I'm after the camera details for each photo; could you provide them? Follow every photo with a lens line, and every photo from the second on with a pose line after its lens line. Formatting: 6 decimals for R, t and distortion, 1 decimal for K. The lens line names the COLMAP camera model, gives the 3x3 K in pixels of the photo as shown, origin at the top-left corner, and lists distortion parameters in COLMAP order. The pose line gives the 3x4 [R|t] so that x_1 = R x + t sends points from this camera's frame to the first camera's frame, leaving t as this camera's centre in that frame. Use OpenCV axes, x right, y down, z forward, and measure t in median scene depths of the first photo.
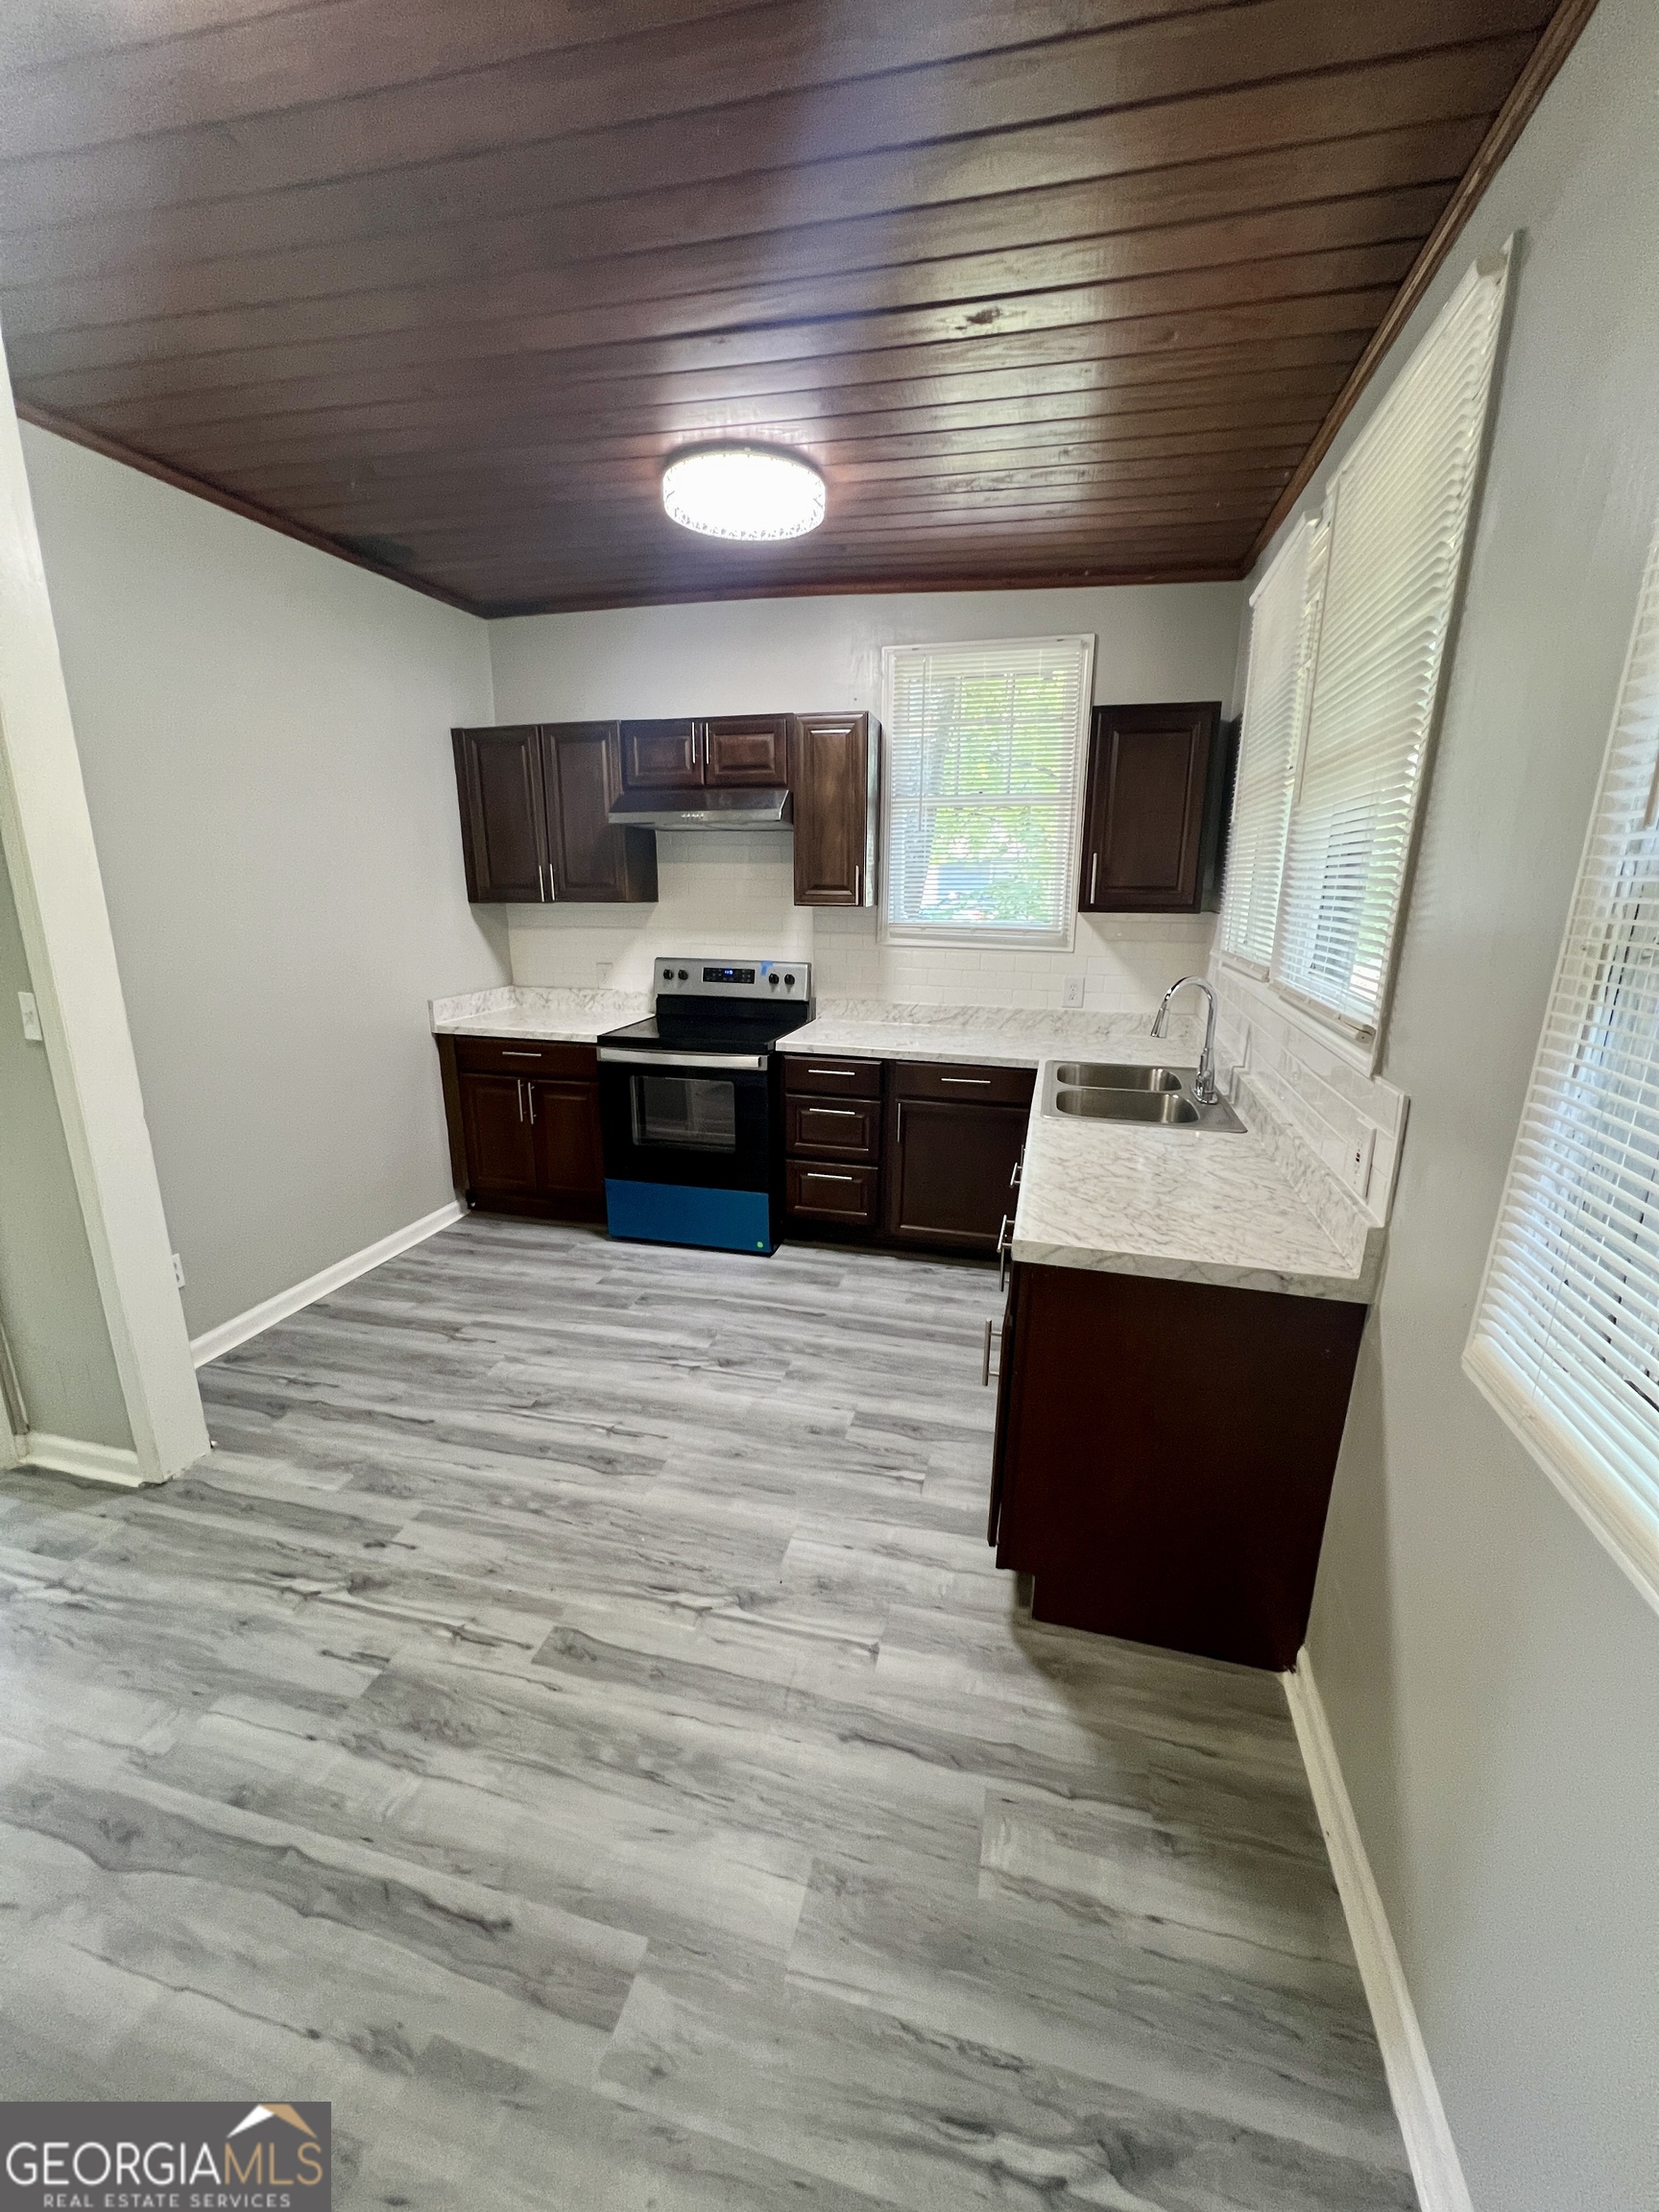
lens RADIAL K [[883.2, 0, 837.0], [0, 883.2, 1098.8], [0, 0, 1]] dist [-0.002254, 0.001324]
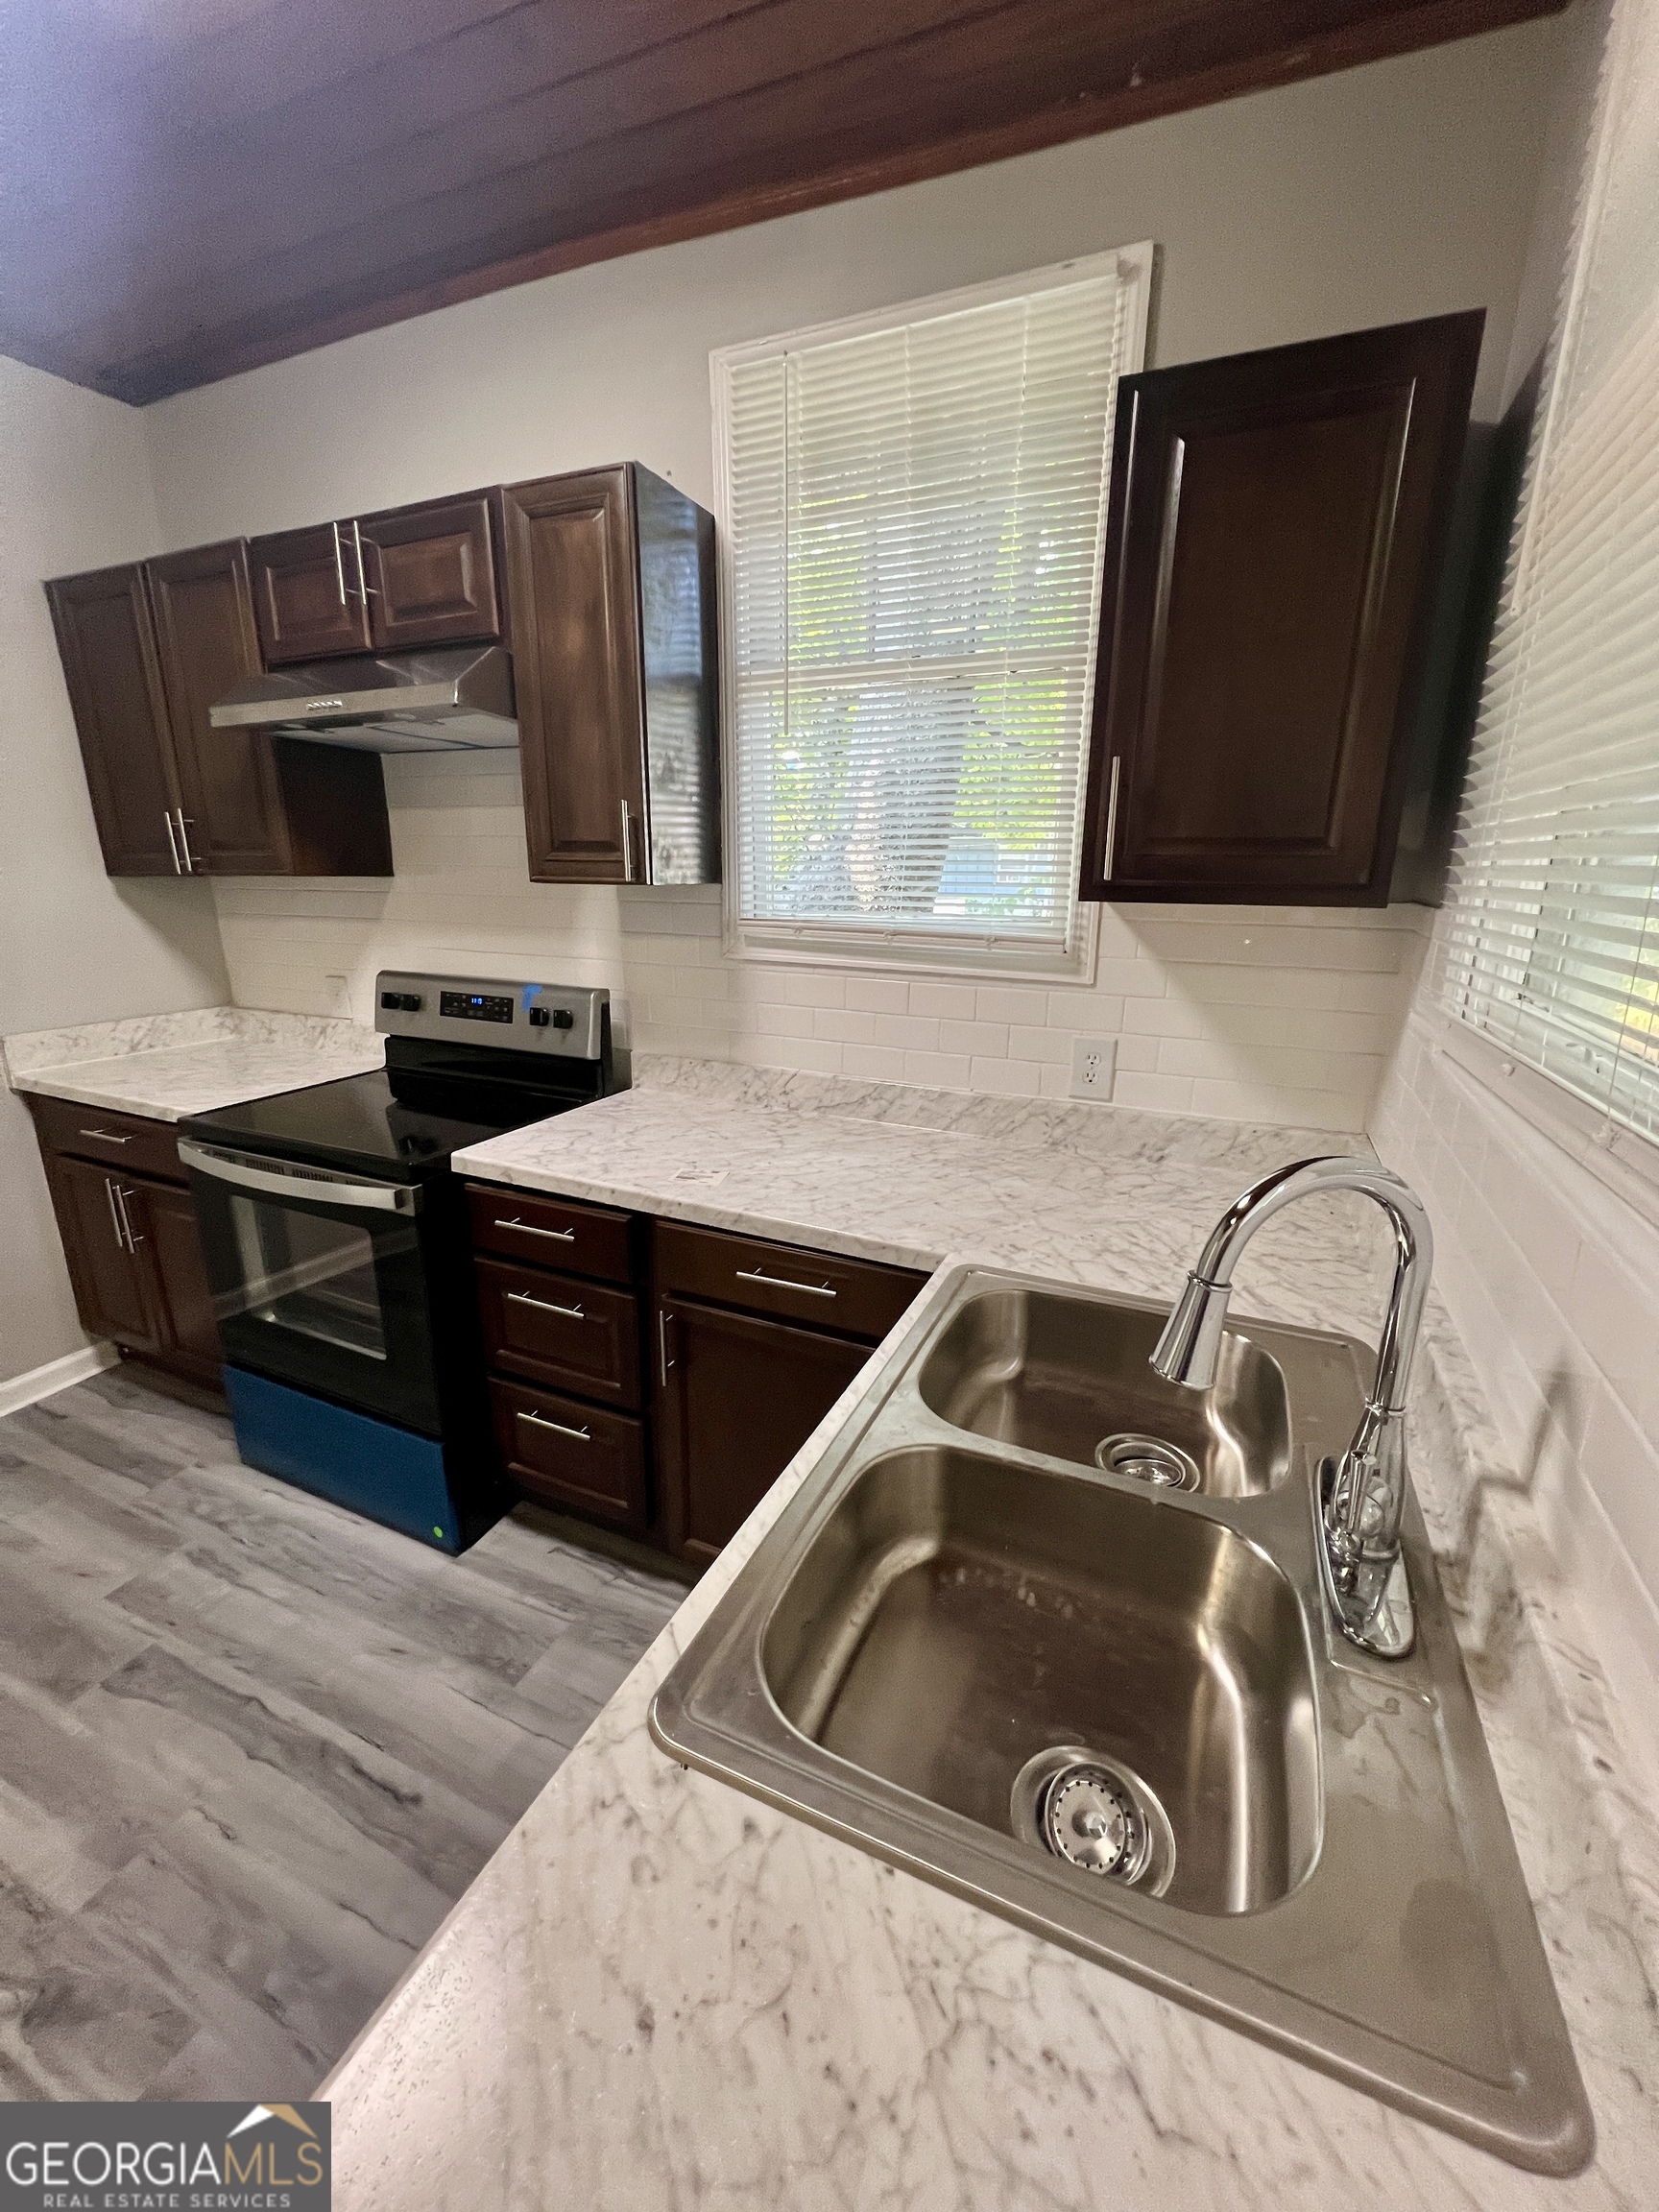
lens RADIAL K [[883.2, 0, 835.8], [0, 883.2, 1096.4], [0, 0, 1]] dist [-0.002254, 0.001324]
pose [[0.985308, 0.047012, -0.164191, 0.240486], [-0.045050, 0.998862, 0.015651, -0.122241], [0.164739, -0.008024, 0.986304, 0.577643]]
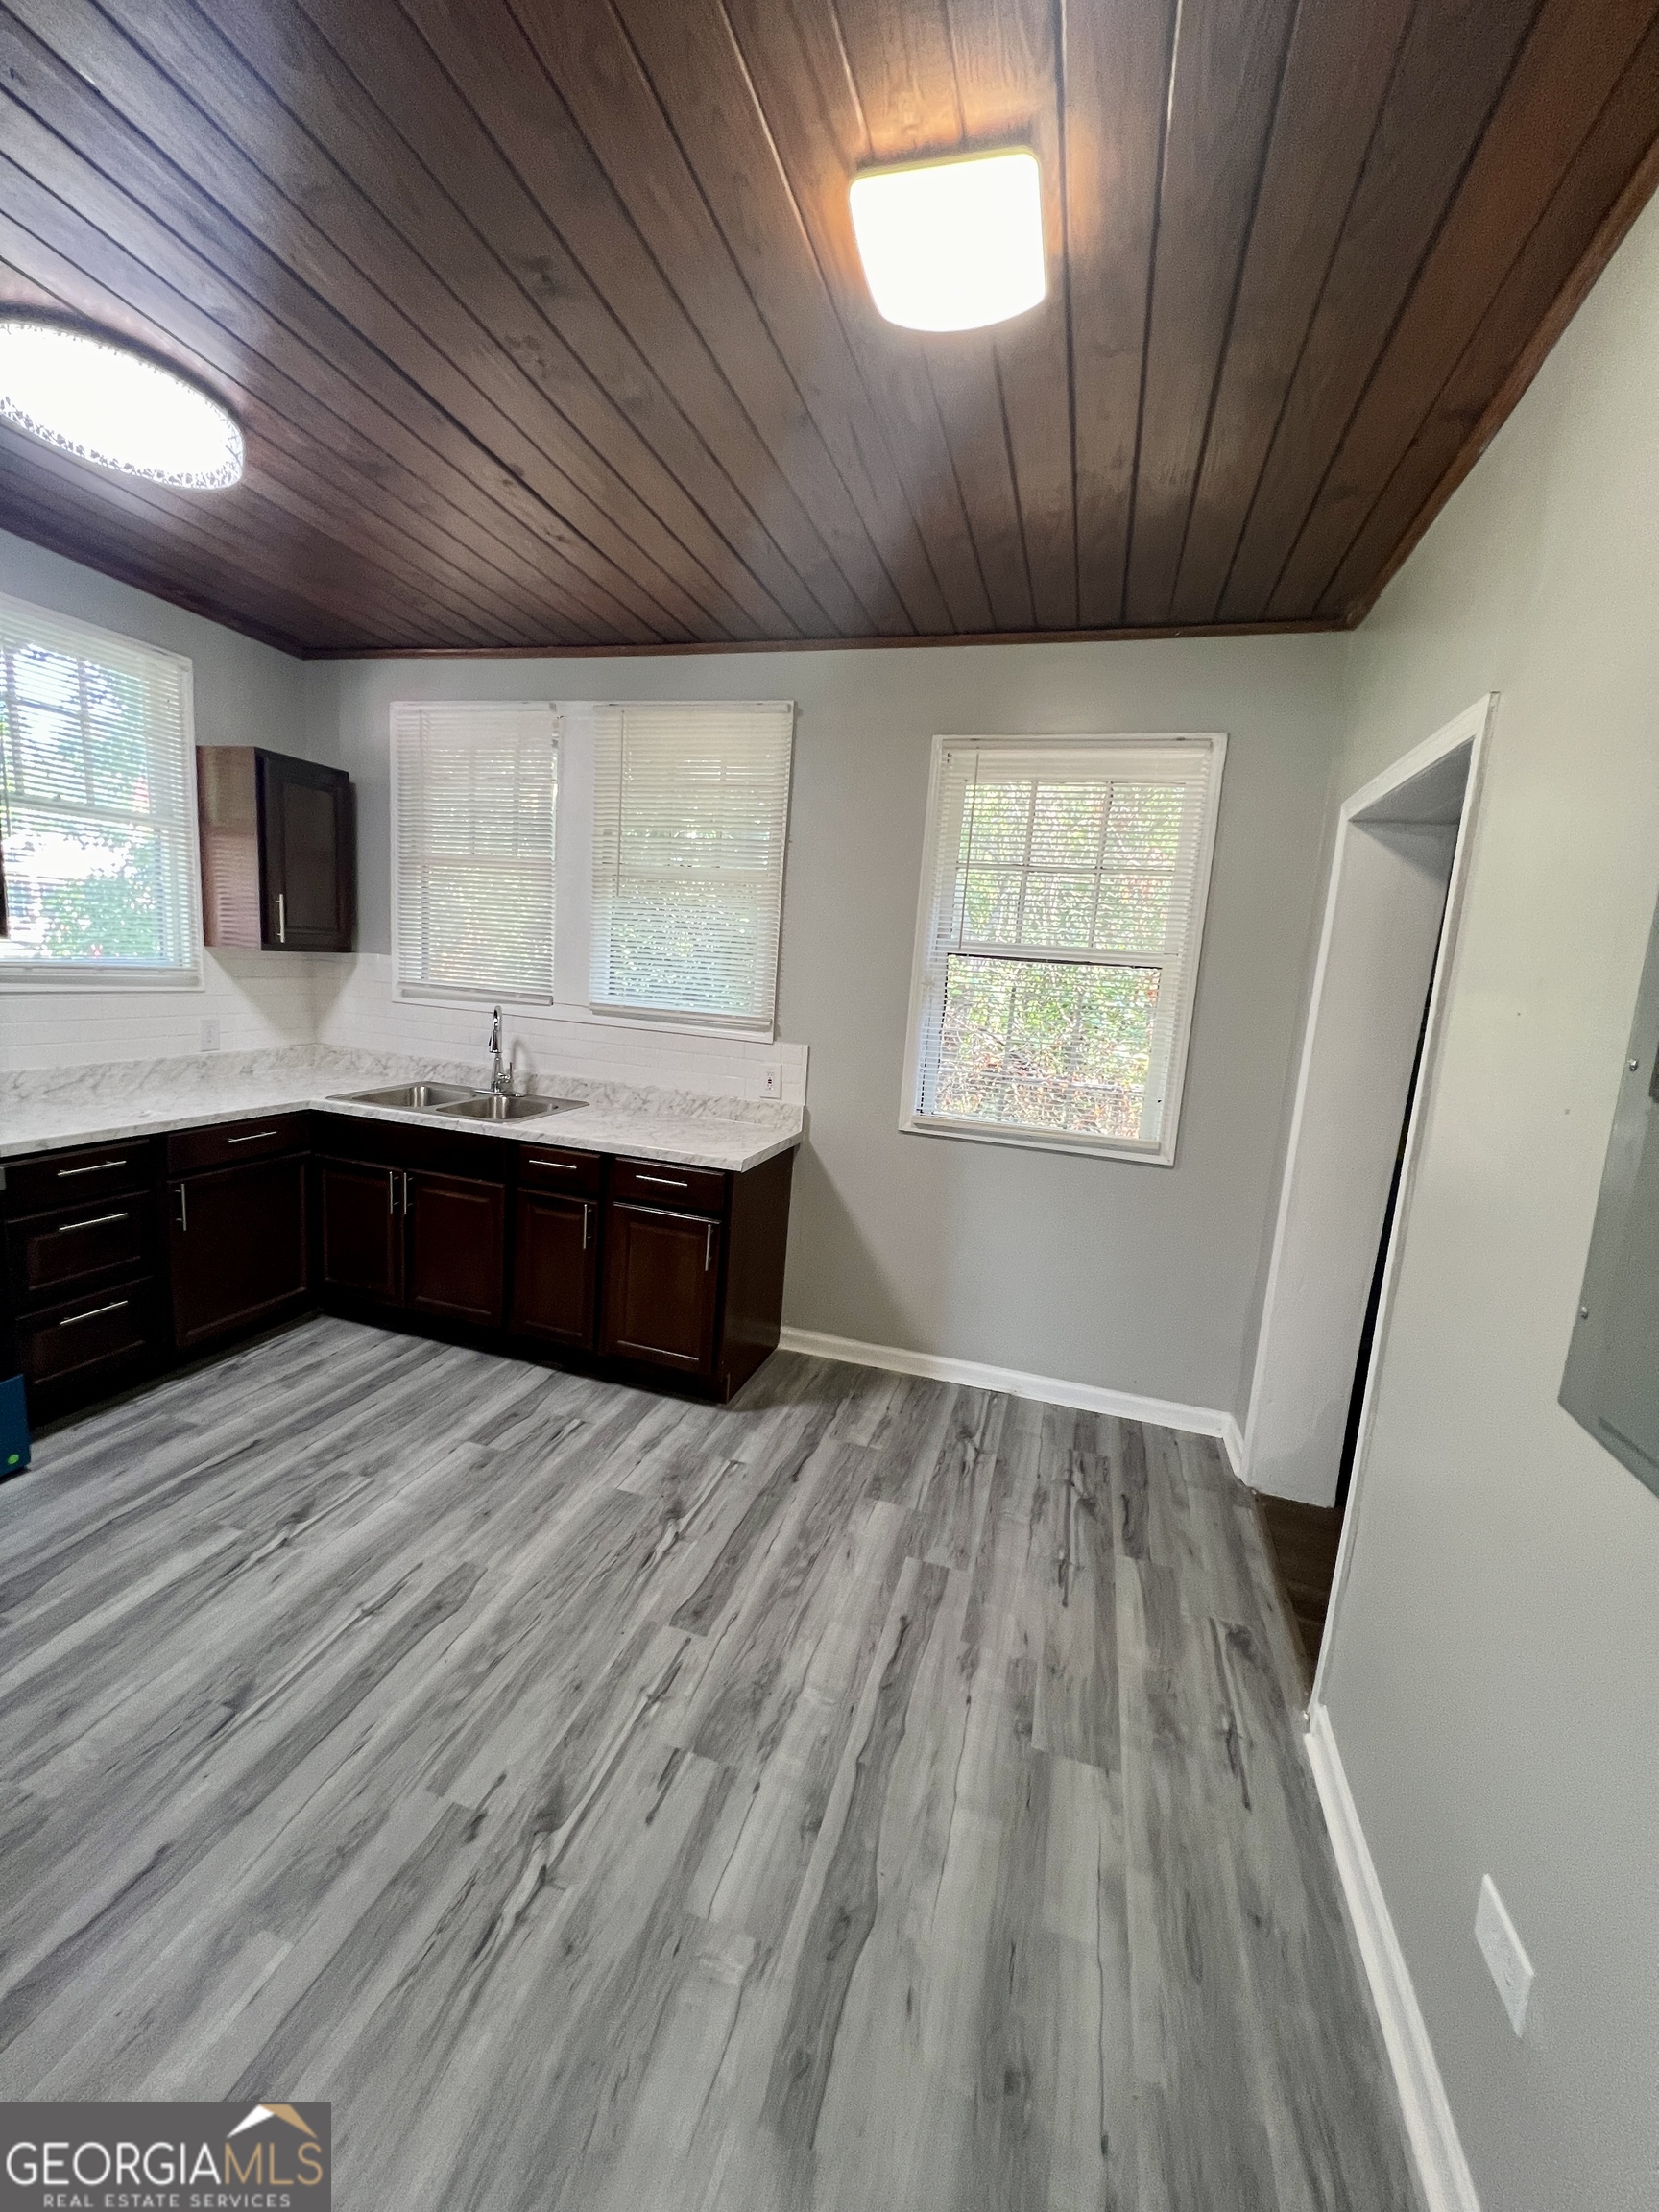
lens RADIAL K [[883.2, 0, 828.9], [0, 883.2, 1102.5], [0, 0, 1]] dist [-0.002254, 0.001324]
pose [[0.037844, -0.167139, 0.985207, -0.725934], [0.178364, 0.971210, 0.157913, -0.093006], [-0.983236, 0.169750, 0.066567, 0.356072]]
